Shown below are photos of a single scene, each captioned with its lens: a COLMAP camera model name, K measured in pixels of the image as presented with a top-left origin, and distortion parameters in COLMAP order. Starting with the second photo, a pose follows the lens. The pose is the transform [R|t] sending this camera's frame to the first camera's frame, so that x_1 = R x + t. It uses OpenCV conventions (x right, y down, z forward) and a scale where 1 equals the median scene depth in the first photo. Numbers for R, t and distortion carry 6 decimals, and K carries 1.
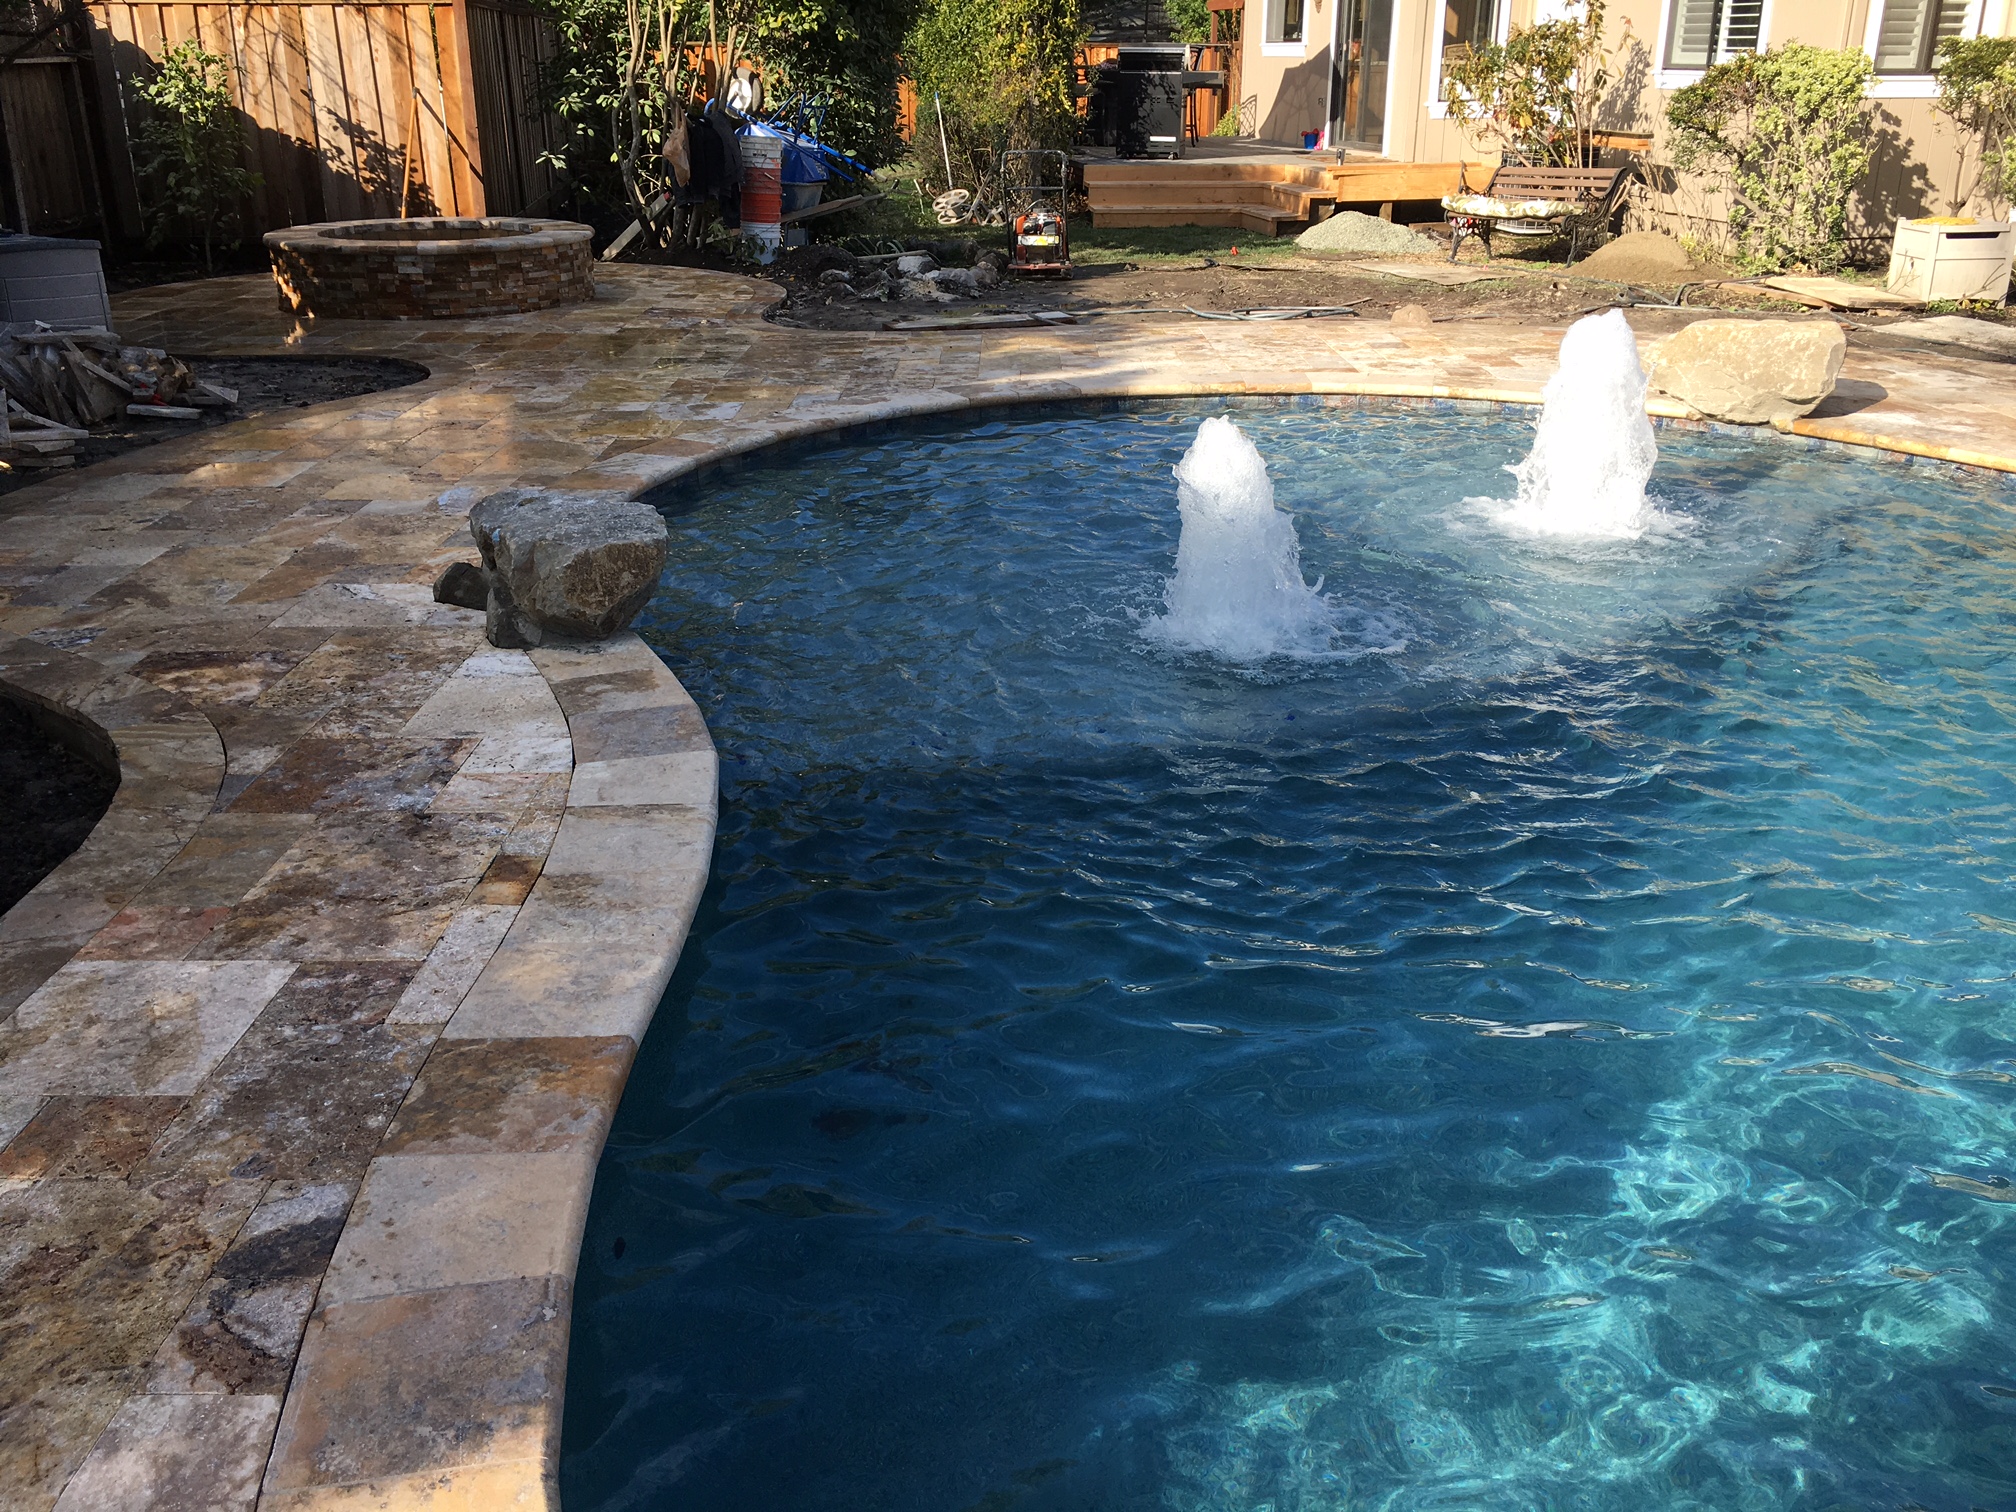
lens RADIAL K [[1710.3, 0, 1008.6], [0, 1710.3, 756.8], [0, 0, 1]] dist [0.068001, -0.082529]
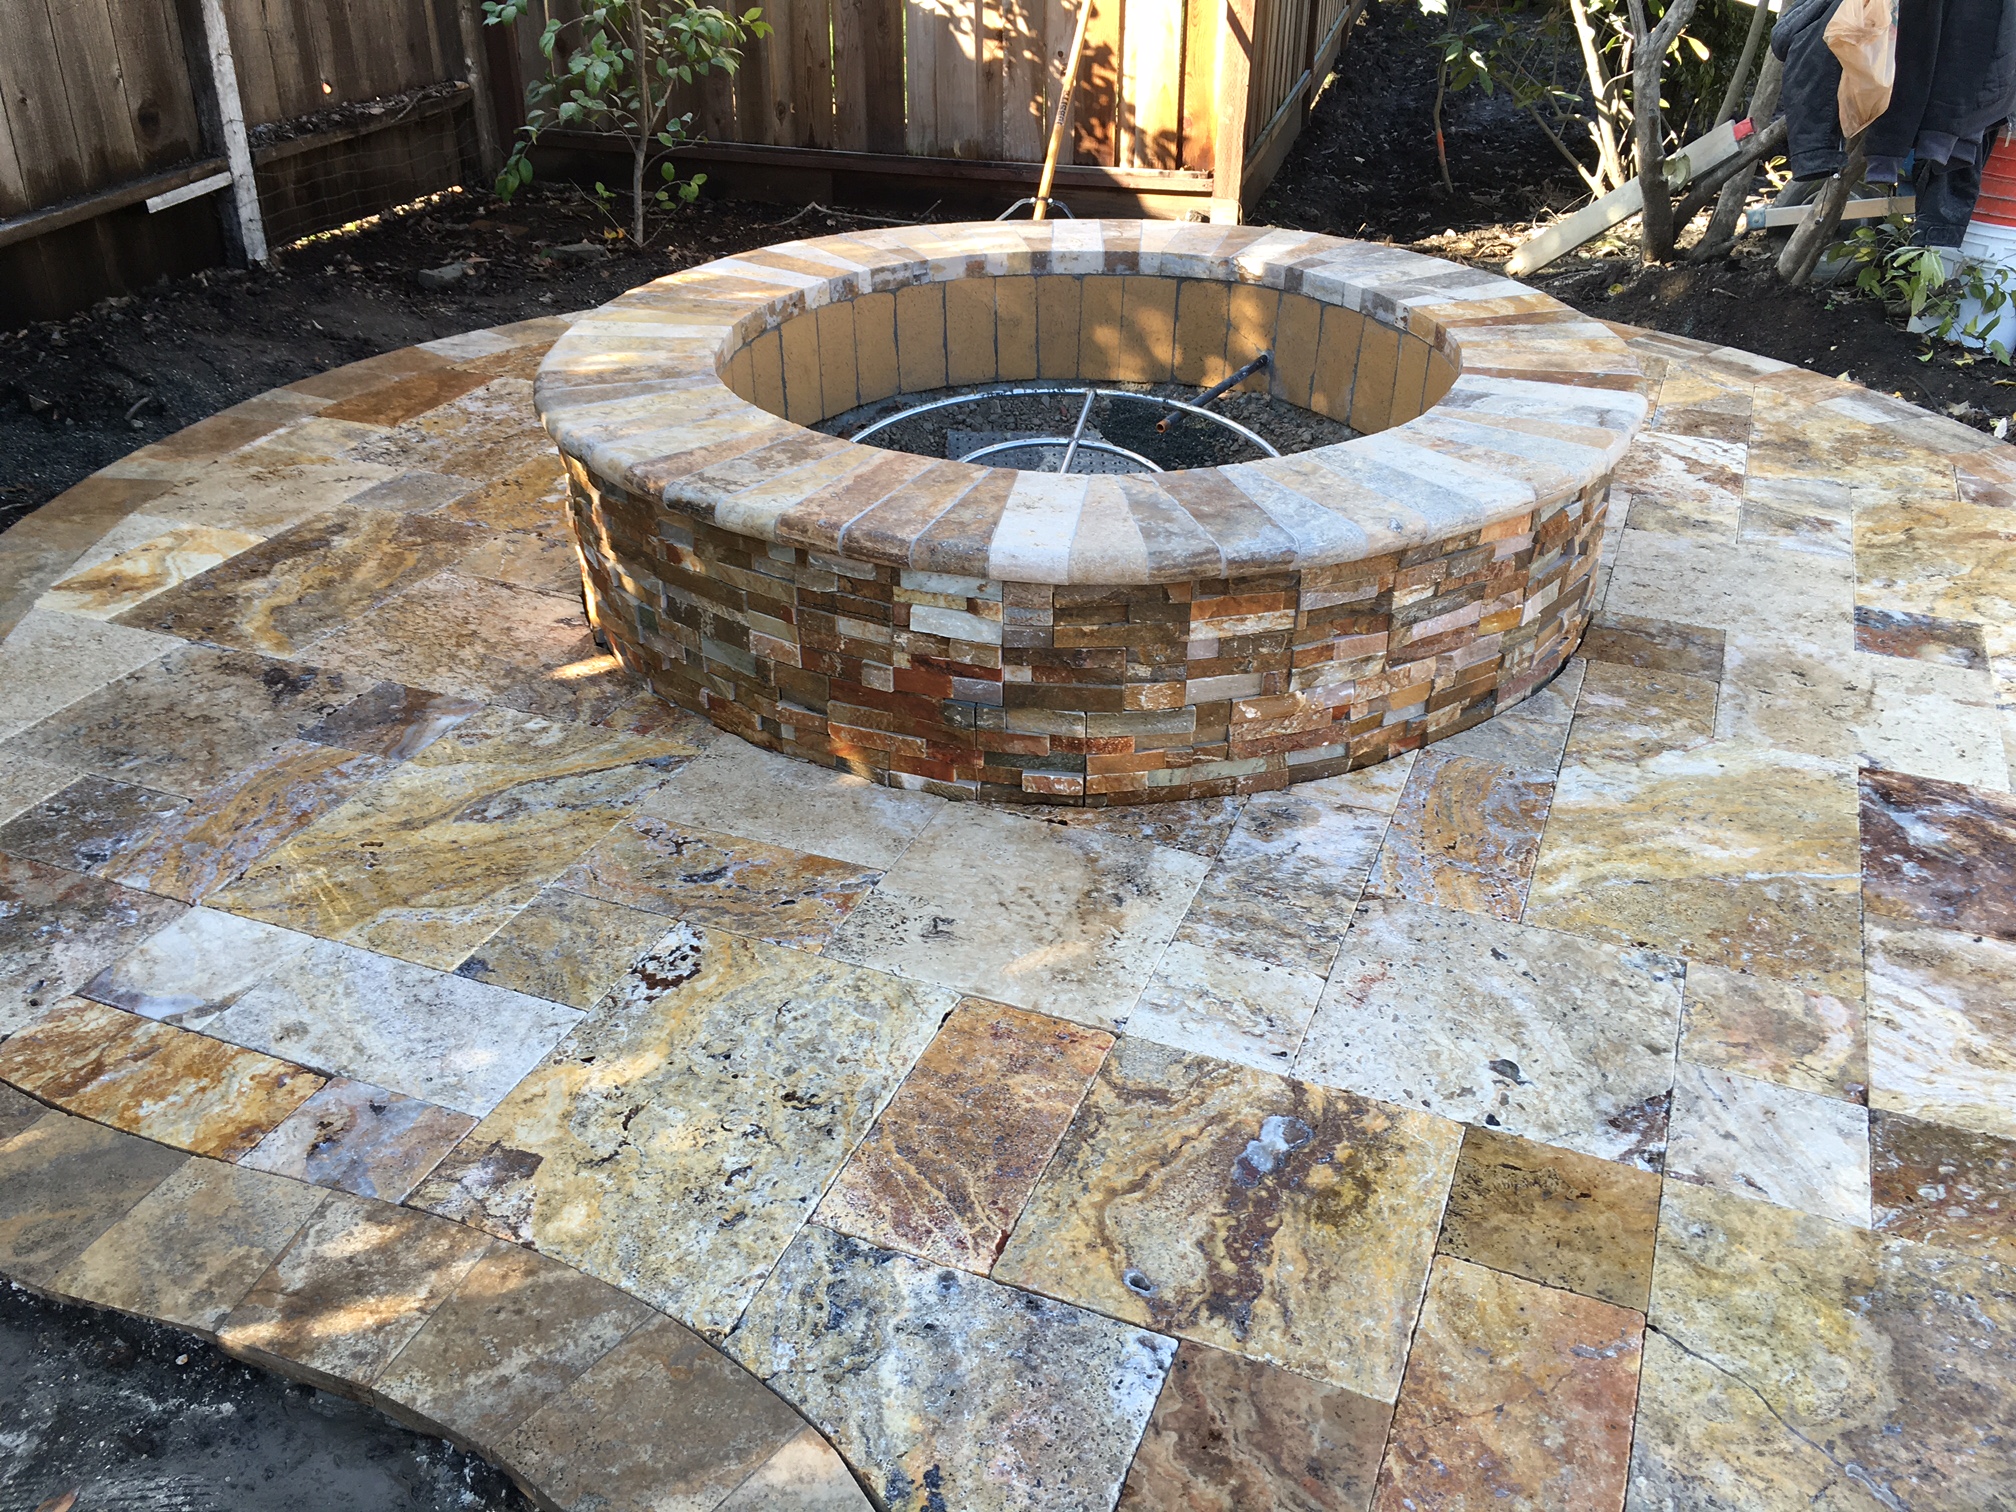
lens RADIAL K [[1710.3, 0, 1006.3], [0, 1710.3, 754.6], [0, 0, 1]] dist [0.068001, -0.082529]
pose [[0.927669, 0.187028, -0.323188, -0.253487], [-0.141378, 0.977008, 0.159587, -0.298427], [0.345605, -0.102352, 0.932781, 0.761432]]
